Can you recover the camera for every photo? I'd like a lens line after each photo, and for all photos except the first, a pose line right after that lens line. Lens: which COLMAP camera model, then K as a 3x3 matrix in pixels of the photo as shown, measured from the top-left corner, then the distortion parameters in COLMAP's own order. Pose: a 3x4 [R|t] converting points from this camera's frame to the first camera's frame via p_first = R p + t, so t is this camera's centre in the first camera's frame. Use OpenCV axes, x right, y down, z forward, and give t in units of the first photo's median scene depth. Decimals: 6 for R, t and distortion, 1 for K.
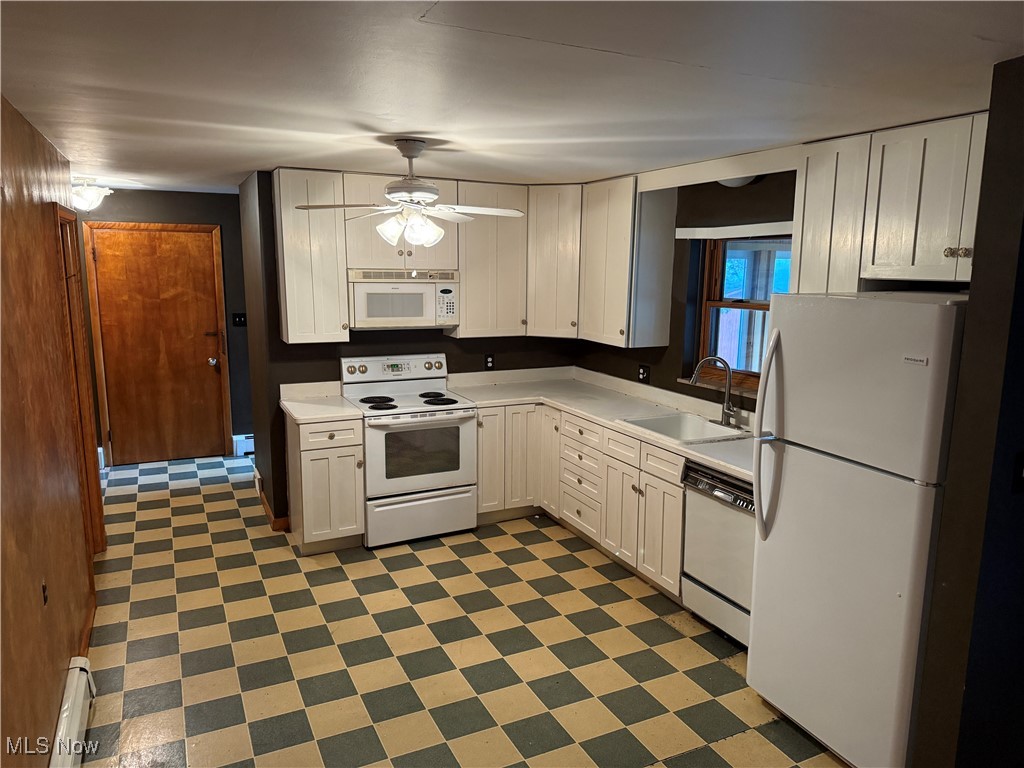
lens RADIAL K [[725.1, 0, 509.7], [0, 725.1, 383.9], [0, 0, 1]] dist [0.050211, -0.031599]
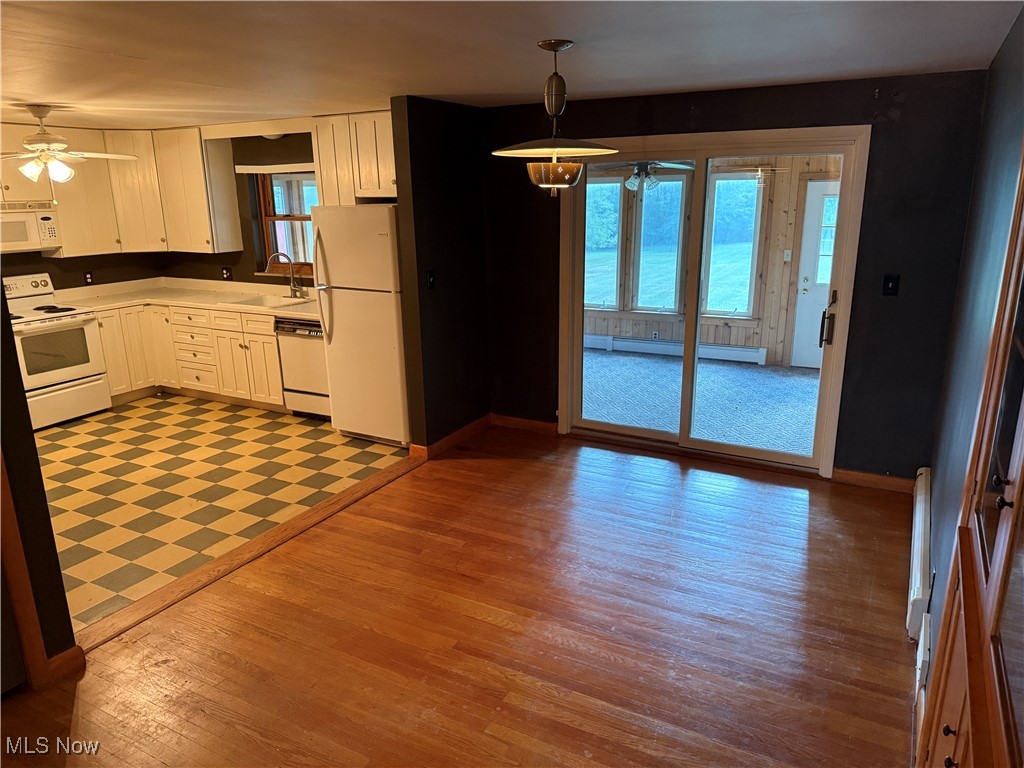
lens RADIAL K [[725.1, 0, 515.1], [0, 725.1, 384.5], [0, 0, 1]] dist [0.050211, -0.031599]
pose [[0.808816, -0.179758, 0.559914, -0.223624], [0.125299, 0.982950, 0.134573, 0.089269], [-0.574558, -0.038688, 0.817549, -0.541116]]
